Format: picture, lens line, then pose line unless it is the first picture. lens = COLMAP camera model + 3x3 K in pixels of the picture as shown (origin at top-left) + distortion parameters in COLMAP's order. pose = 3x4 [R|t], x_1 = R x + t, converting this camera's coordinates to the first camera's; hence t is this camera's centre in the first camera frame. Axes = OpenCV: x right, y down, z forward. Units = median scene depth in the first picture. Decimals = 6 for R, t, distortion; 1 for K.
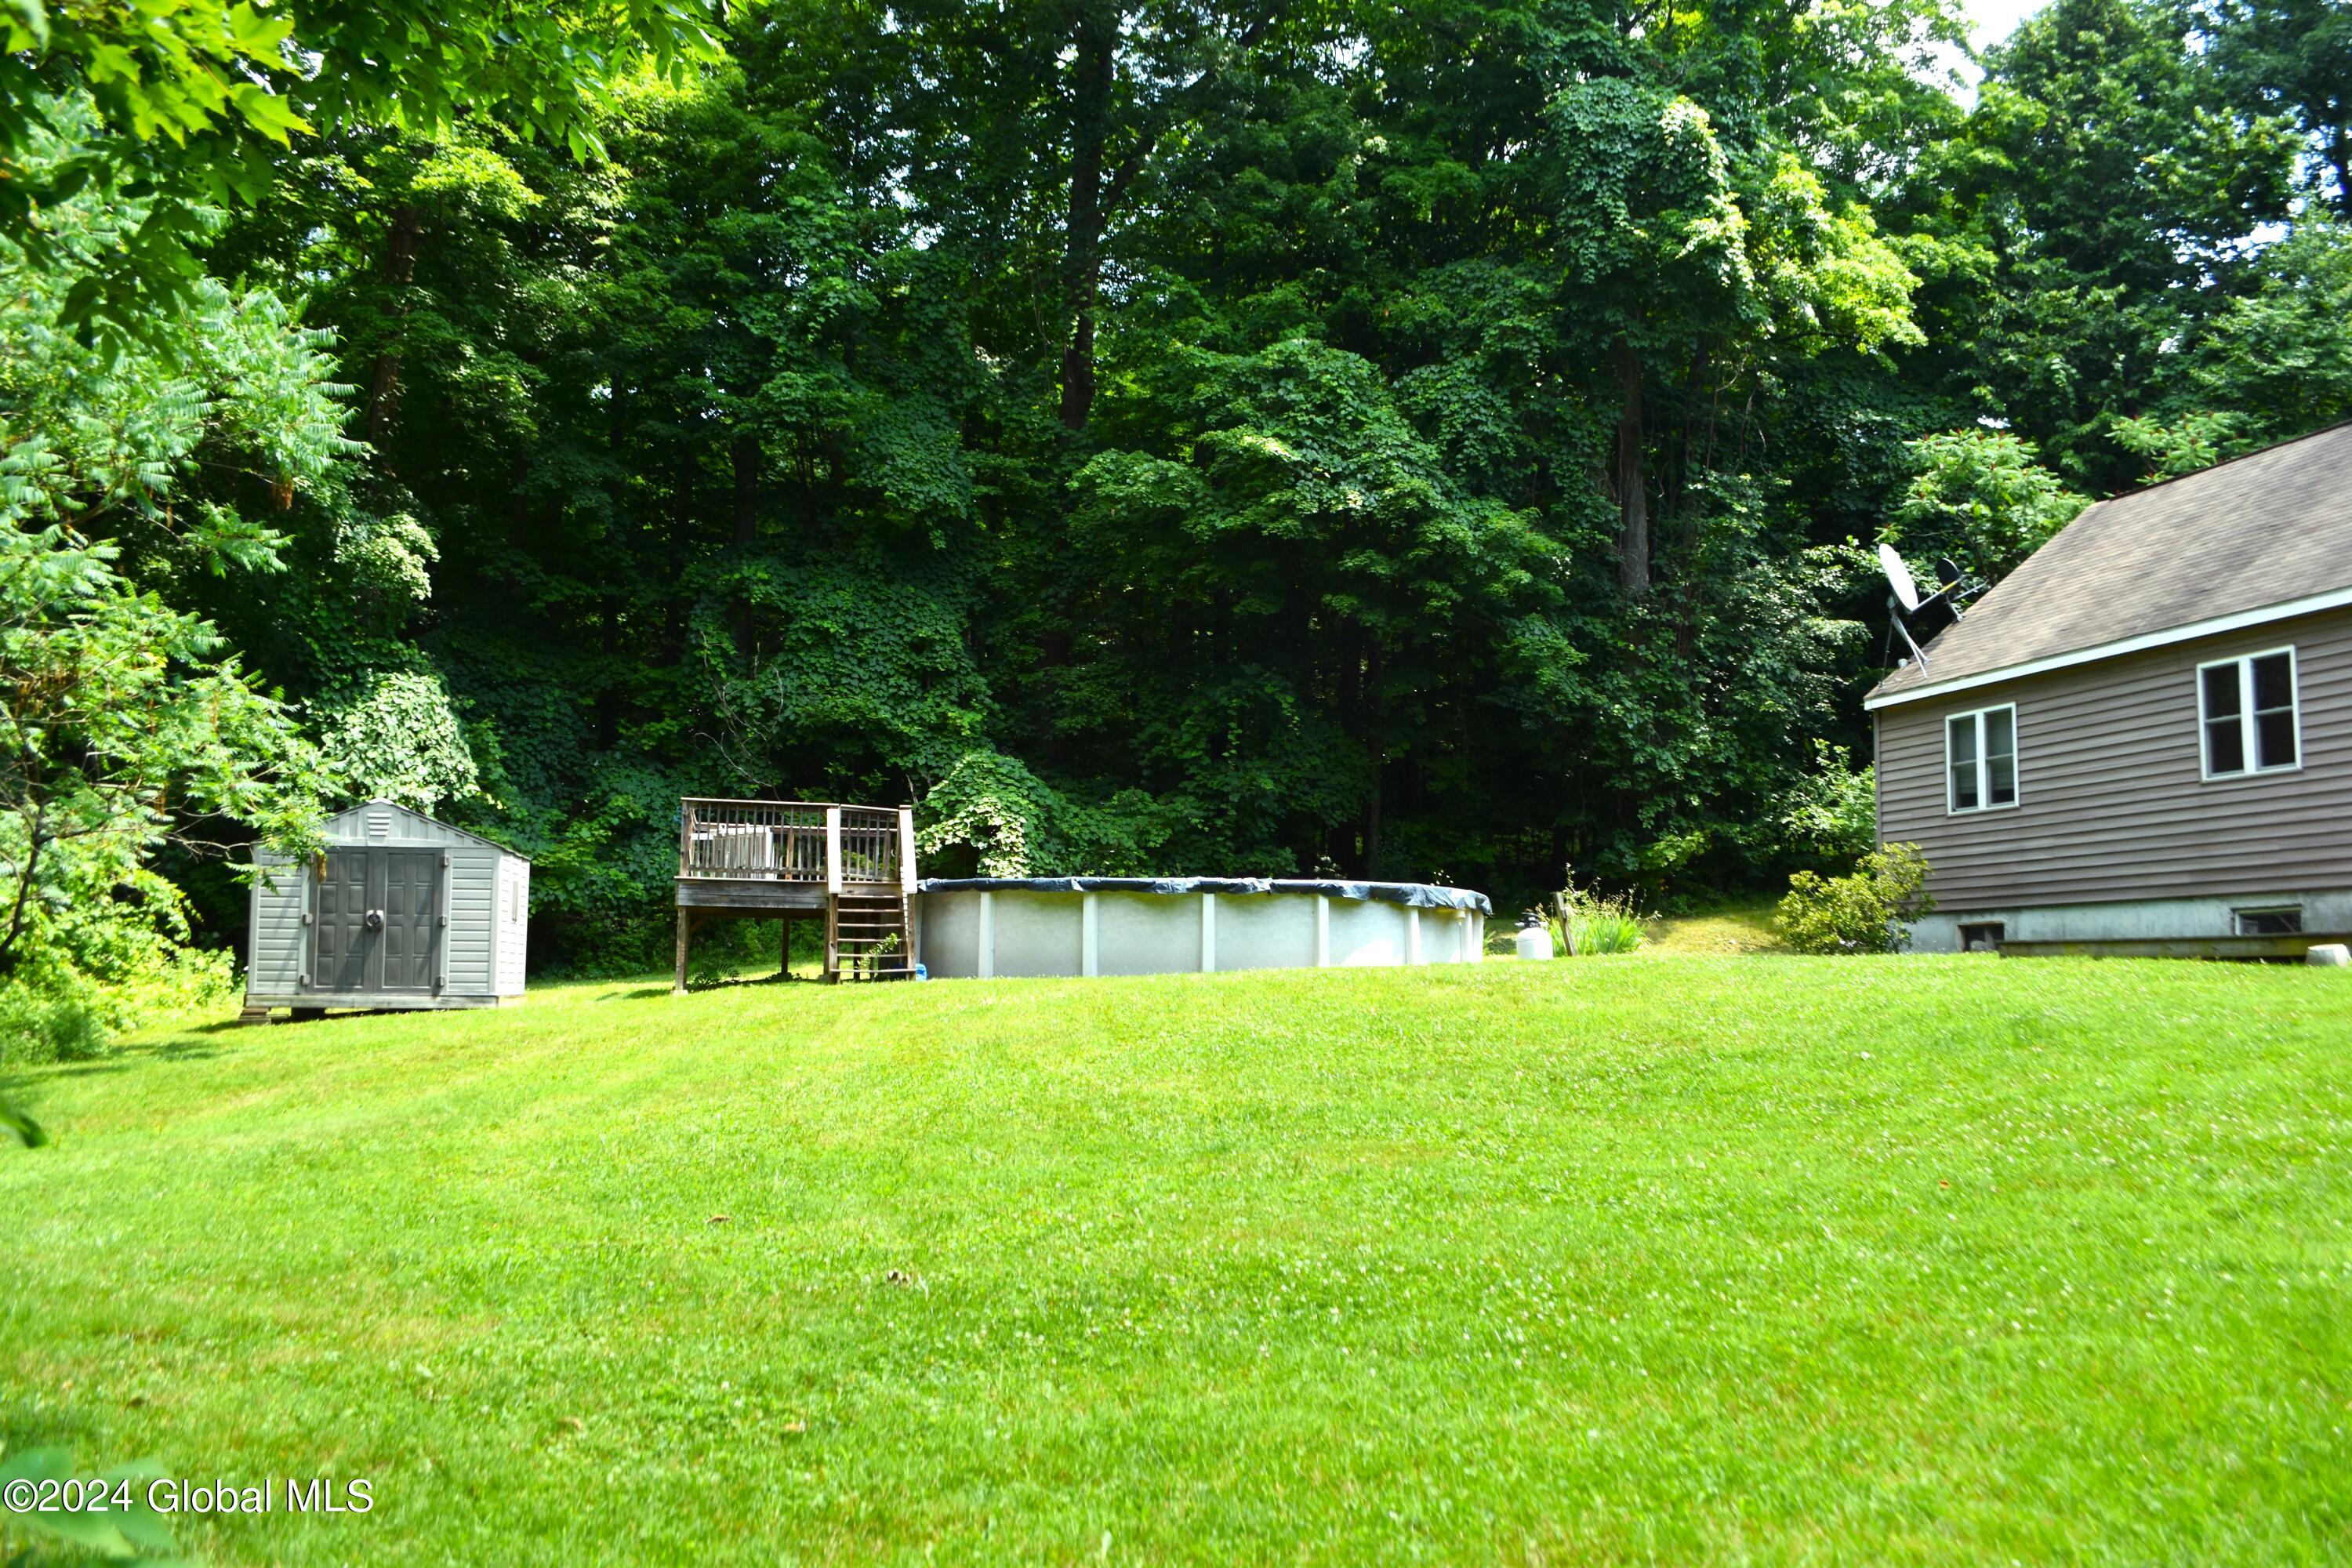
lens RADIAL K [[1857.5, 0, 1213.2], [0, 1857.5, 803.6], [0, 0, 1]] dist [-0.085123, 0.013242]
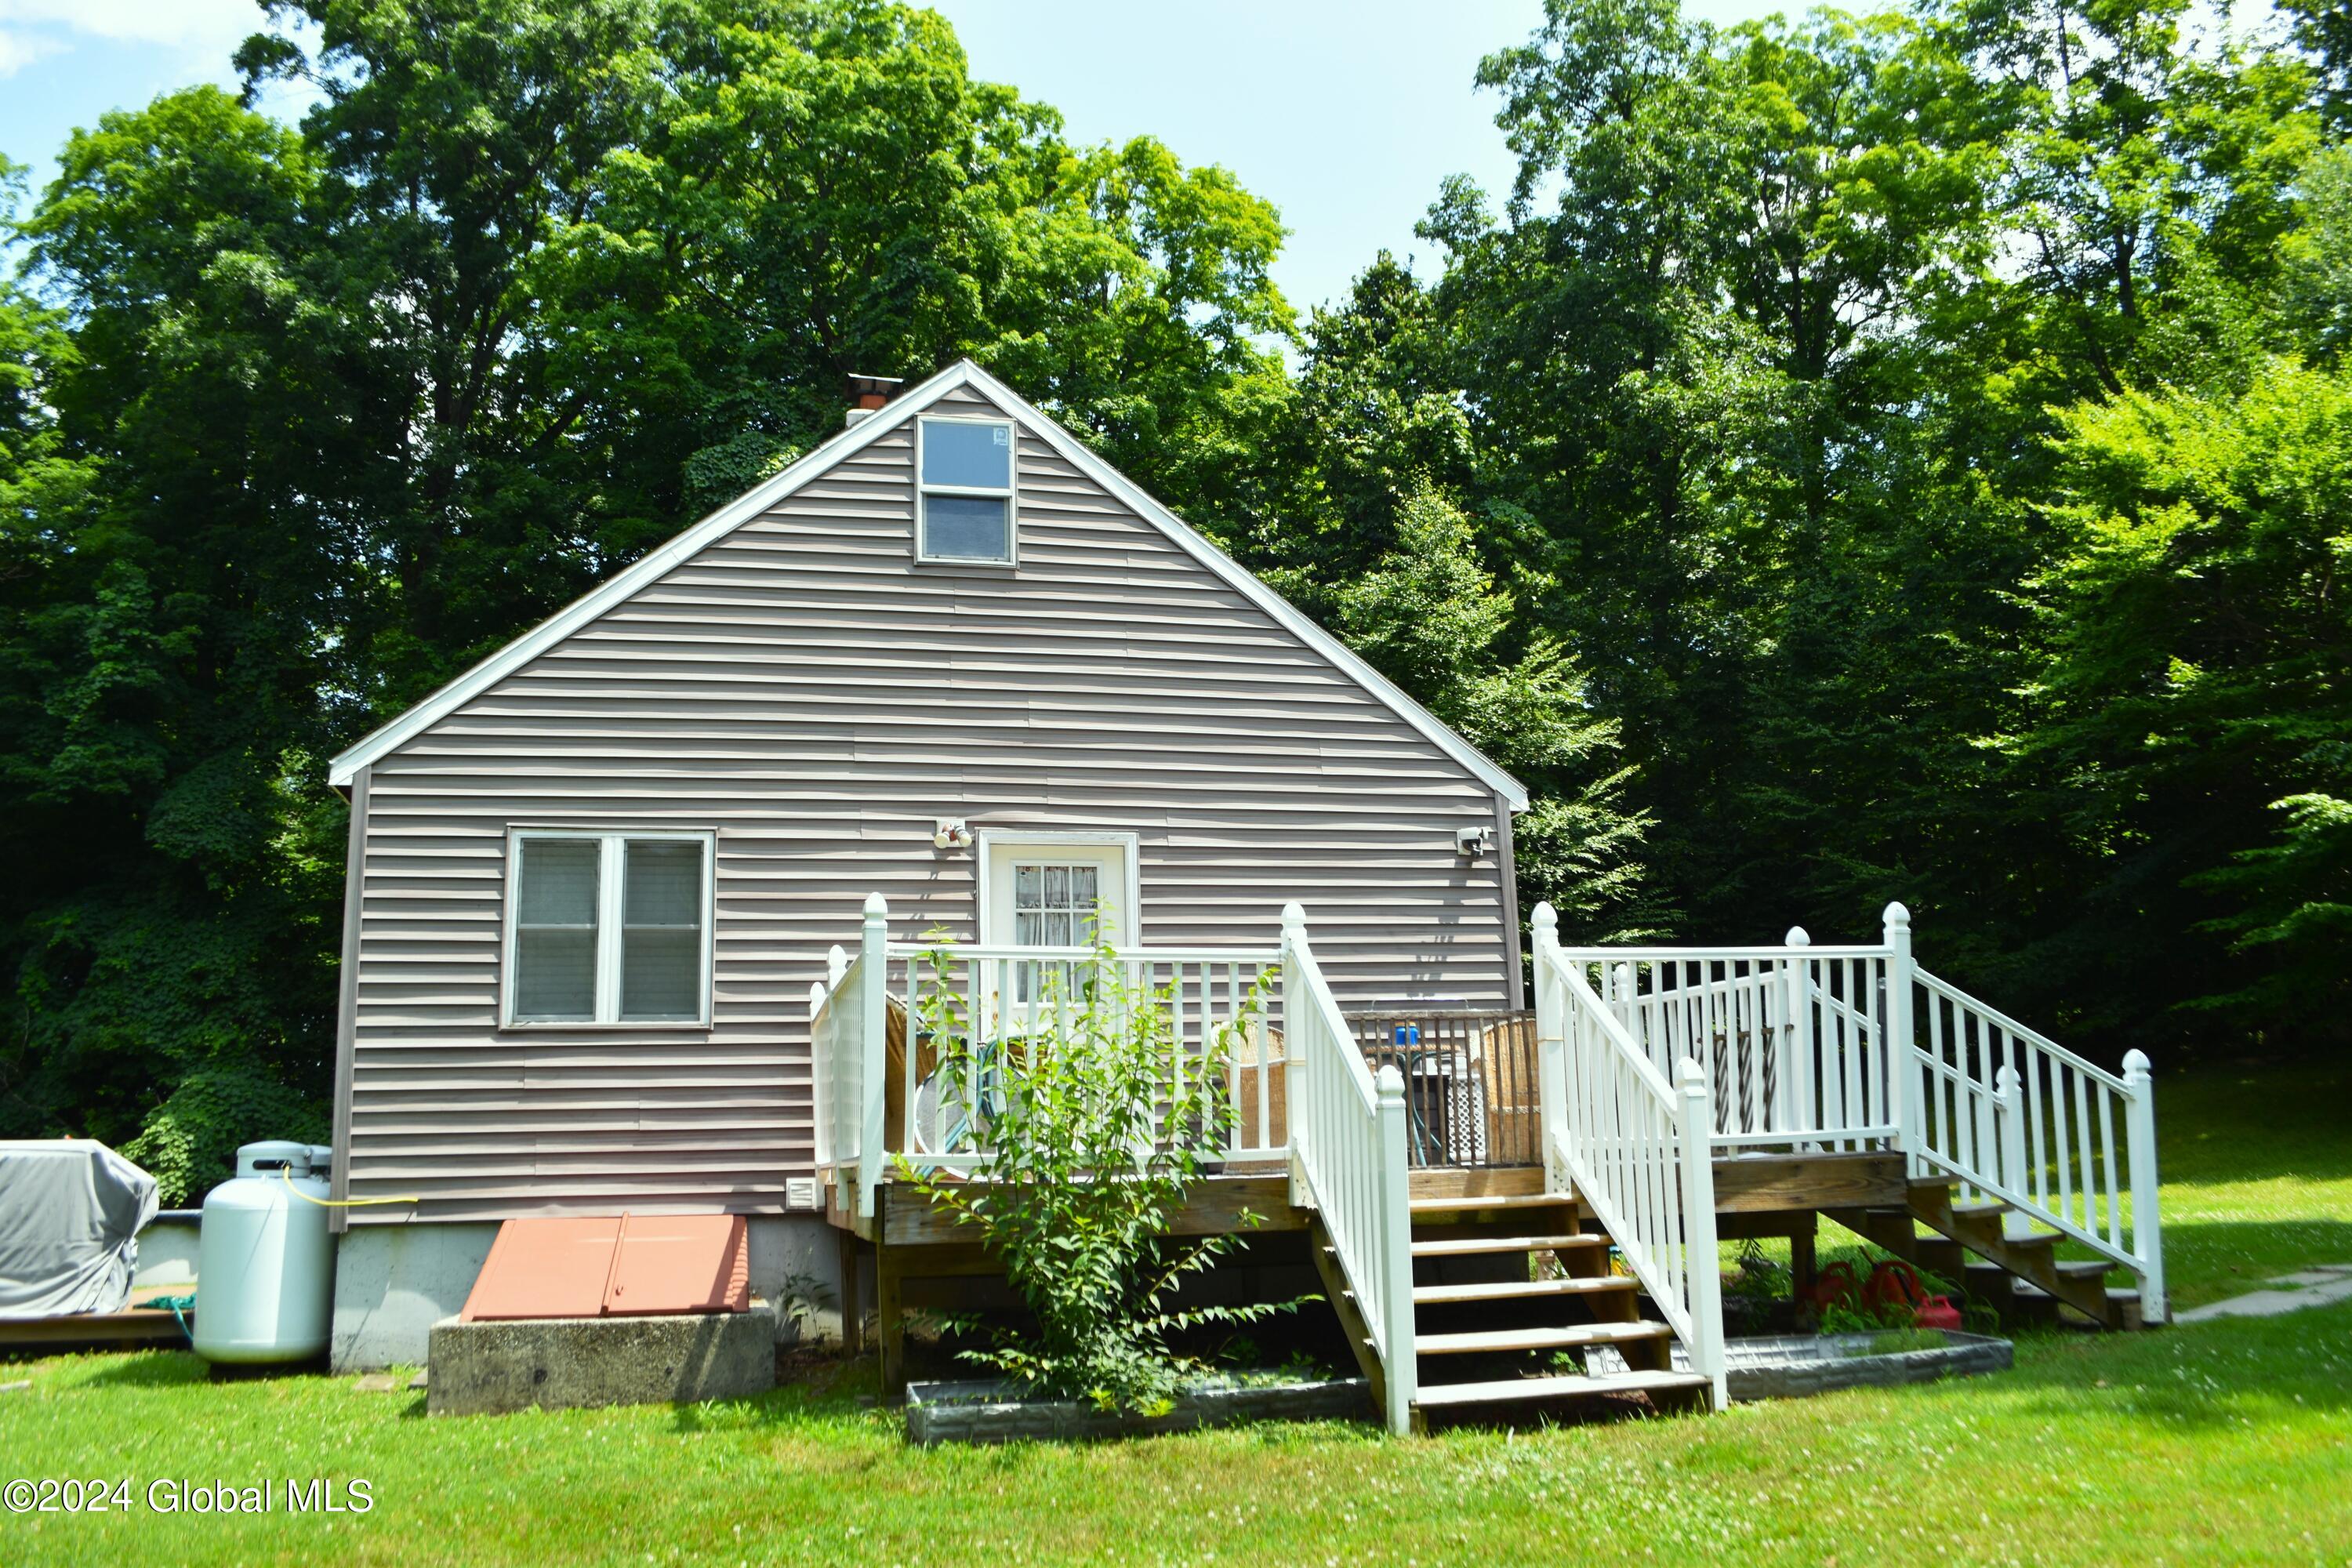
lens RADIAL K [[1857.5, 0, 1252.8], [0, 1857.5, 798.7], [0, 0, 1]] dist [-0.085123, 0.013242]
pose [[0.996578, -0.064521, -0.051657, 0.569546], [0.058191, 0.991561, -0.115850, -0.029226], [0.058696, 0.112448, 0.991923, -0.068835]]
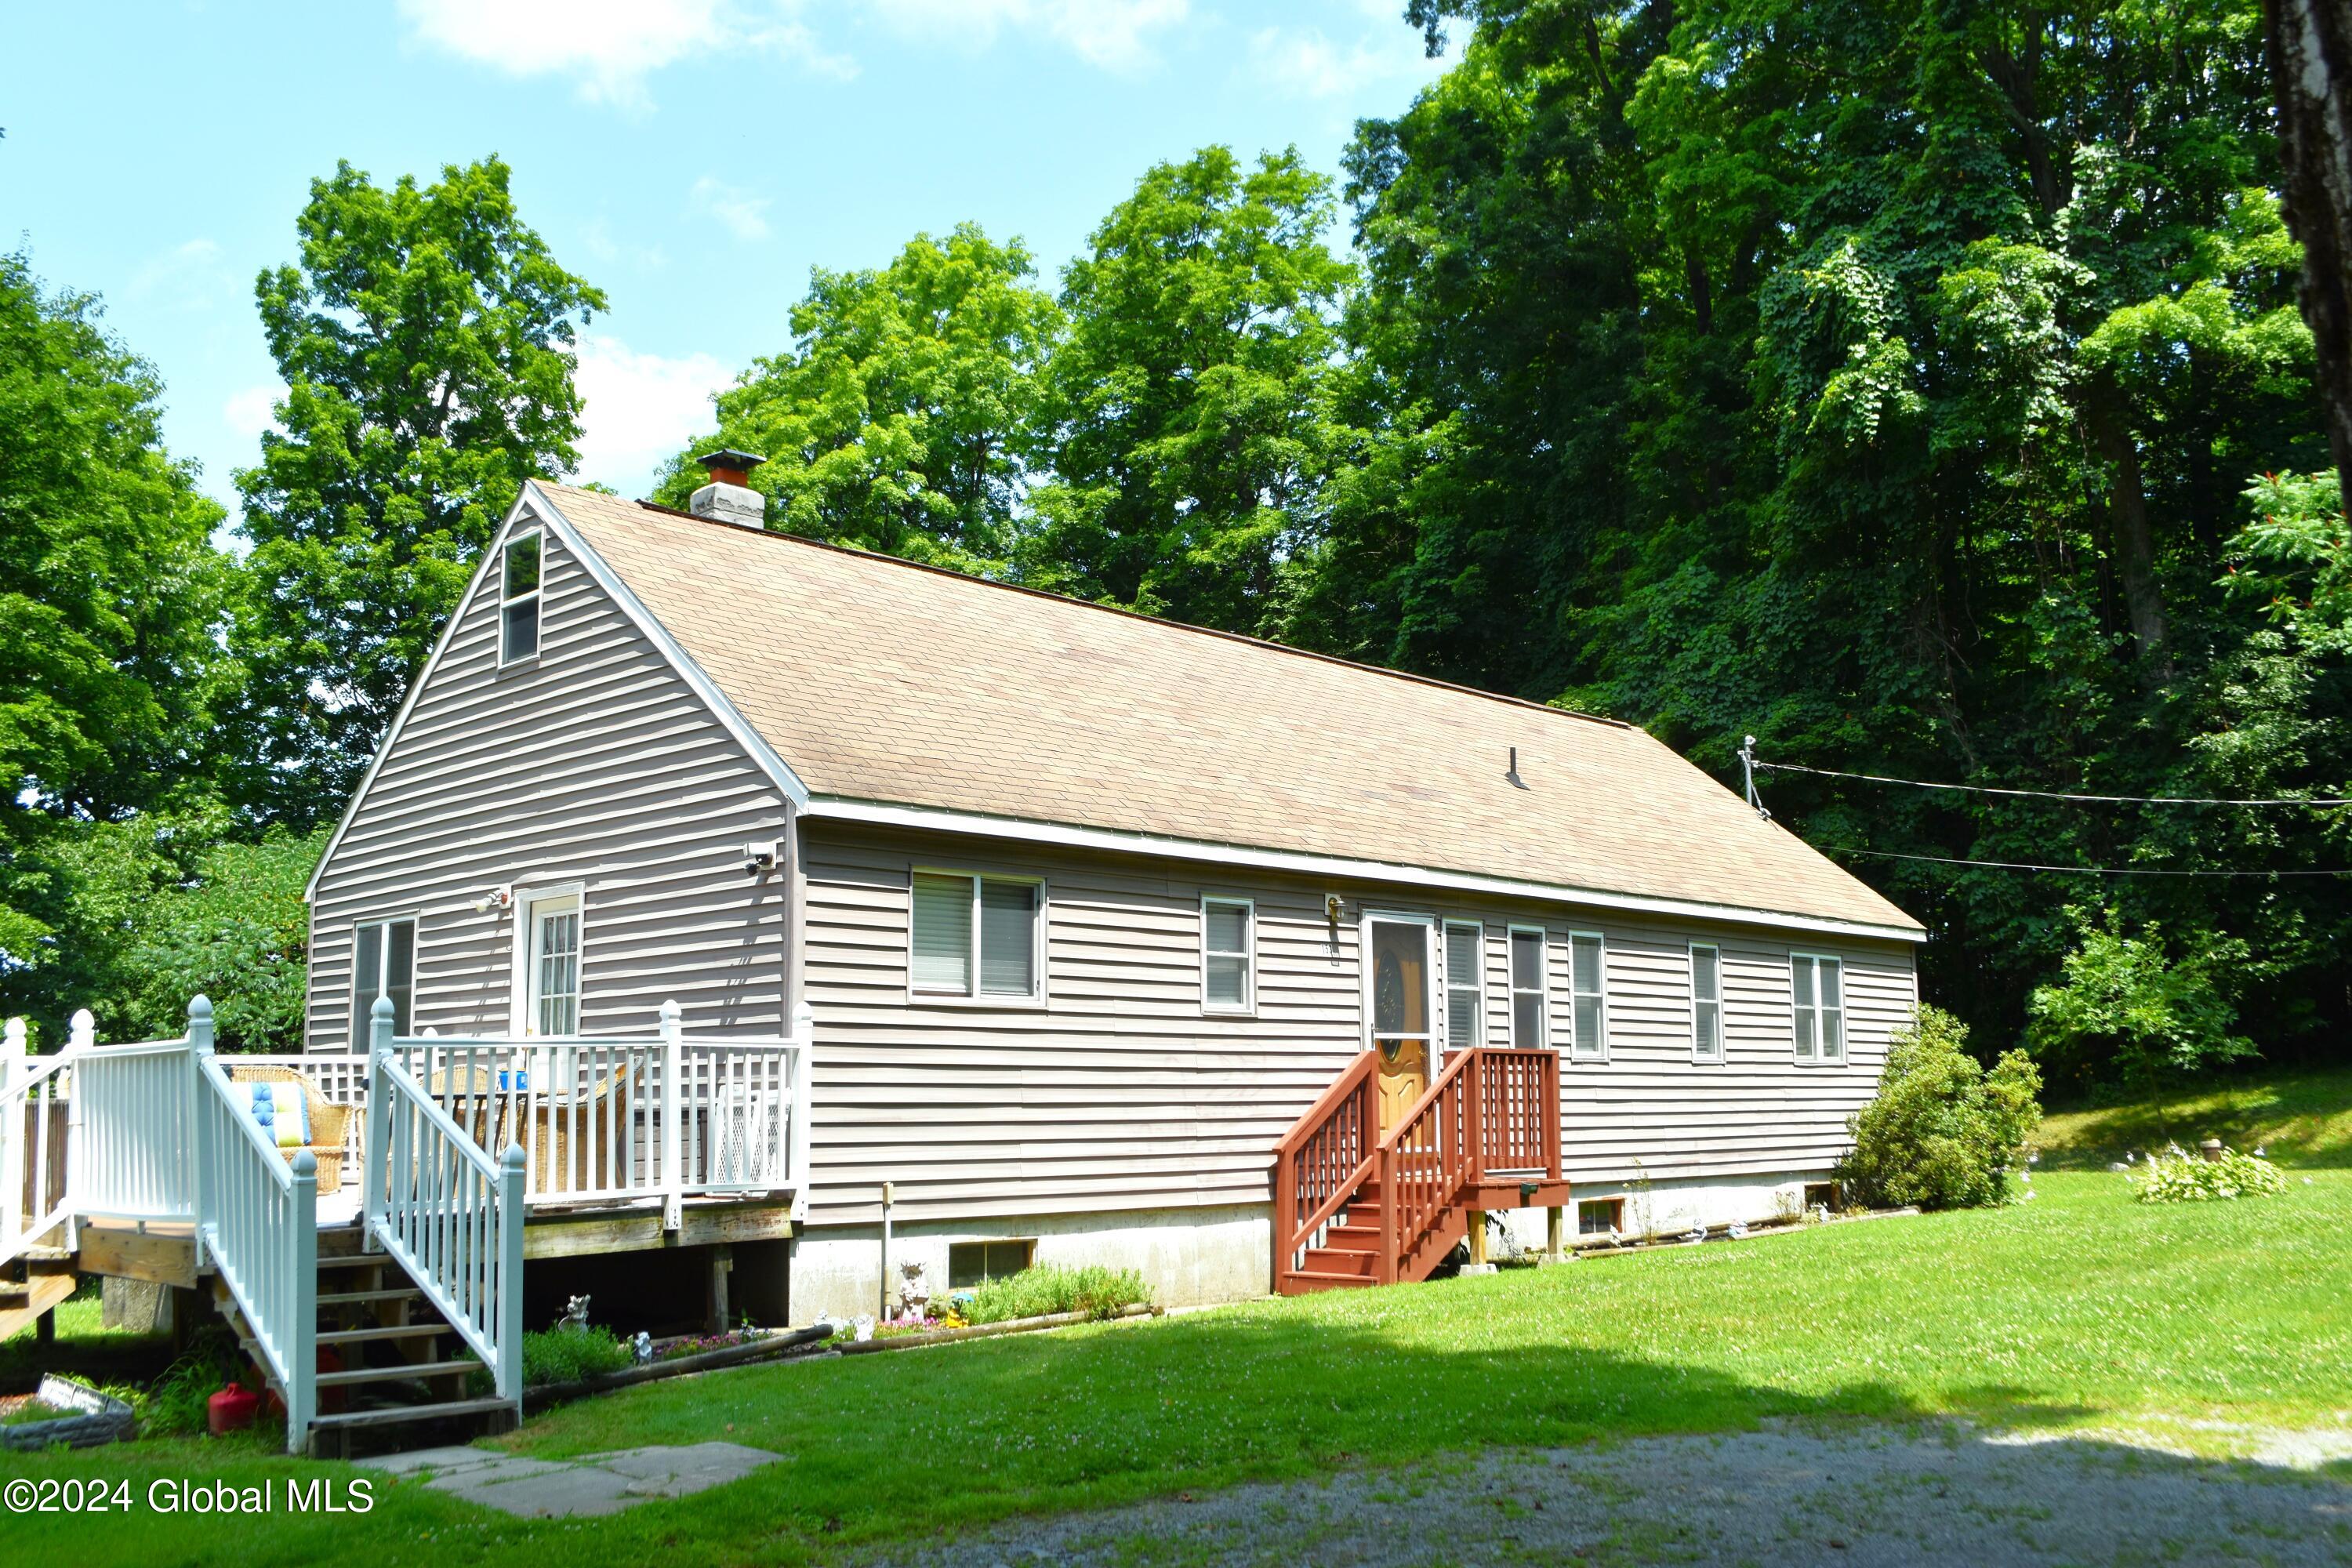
lens RADIAL K [[2123.2, 0, 1183.6], [0, 2123.2, 796.2], [0, 0, 1]] dist [-0.076966, 0.019380]
pose [[0.462487, -0.151221, -0.873635, 0.994583], [0.108447, 0.987597, -0.113537, -0.017826], [0.879969, -0.042233, 0.473150, 0.189161]]
